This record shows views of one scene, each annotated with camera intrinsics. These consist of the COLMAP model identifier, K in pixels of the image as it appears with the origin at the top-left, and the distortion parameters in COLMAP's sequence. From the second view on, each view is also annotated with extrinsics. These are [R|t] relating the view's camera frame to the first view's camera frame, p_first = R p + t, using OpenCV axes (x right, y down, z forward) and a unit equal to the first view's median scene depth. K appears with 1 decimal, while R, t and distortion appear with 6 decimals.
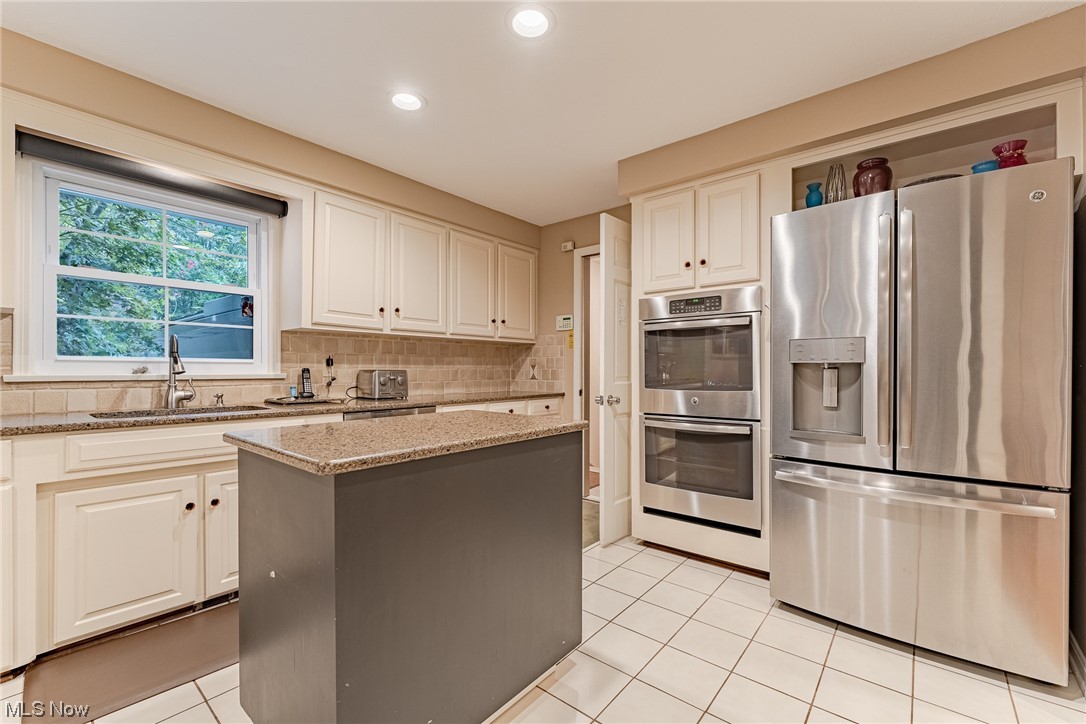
lens RADIAL K [[453.4, 0, 540.4], [0, 453.4, 367.2], [0, 0, 1]] dist [0.000901, 0.000030]
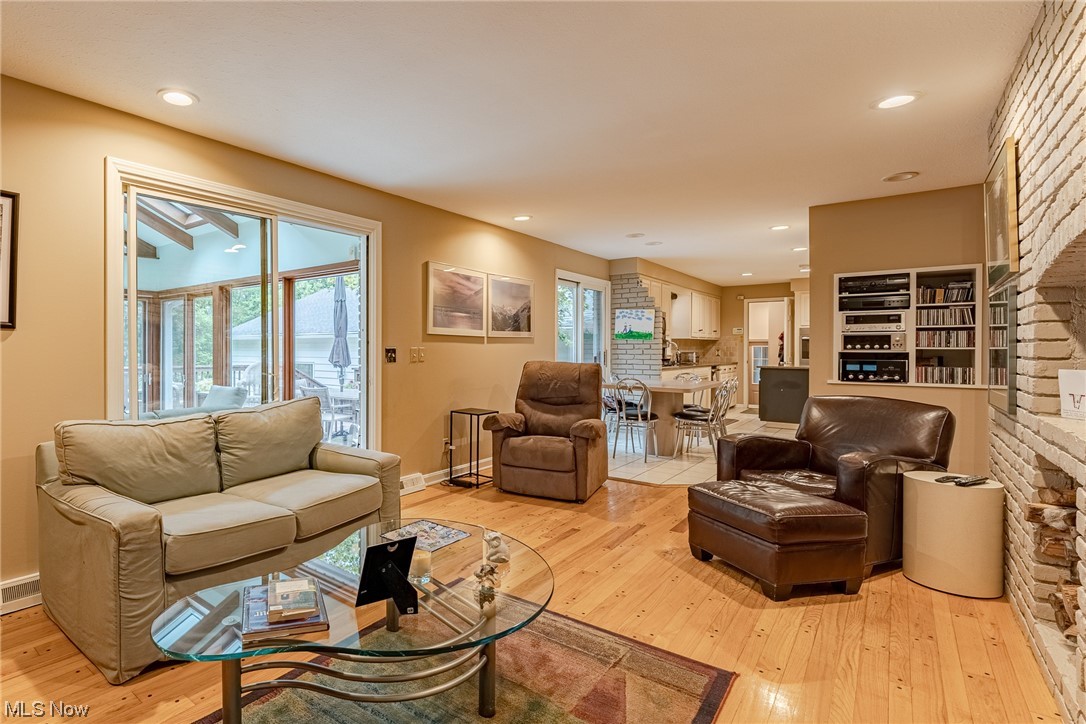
lens RADIAL K [[510.9, 0, 545.8], [0, 510.9, 353.1], [0, 0, 1]] dist [-0.001974, -0.000084]
pose [[0.994824, -0.000548, 0.101612, -1.107372], [-0.000737, 0.999920, 0.012611, -0.019422], [-0.101611, -0.012621, 0.994744, -1.375585]]
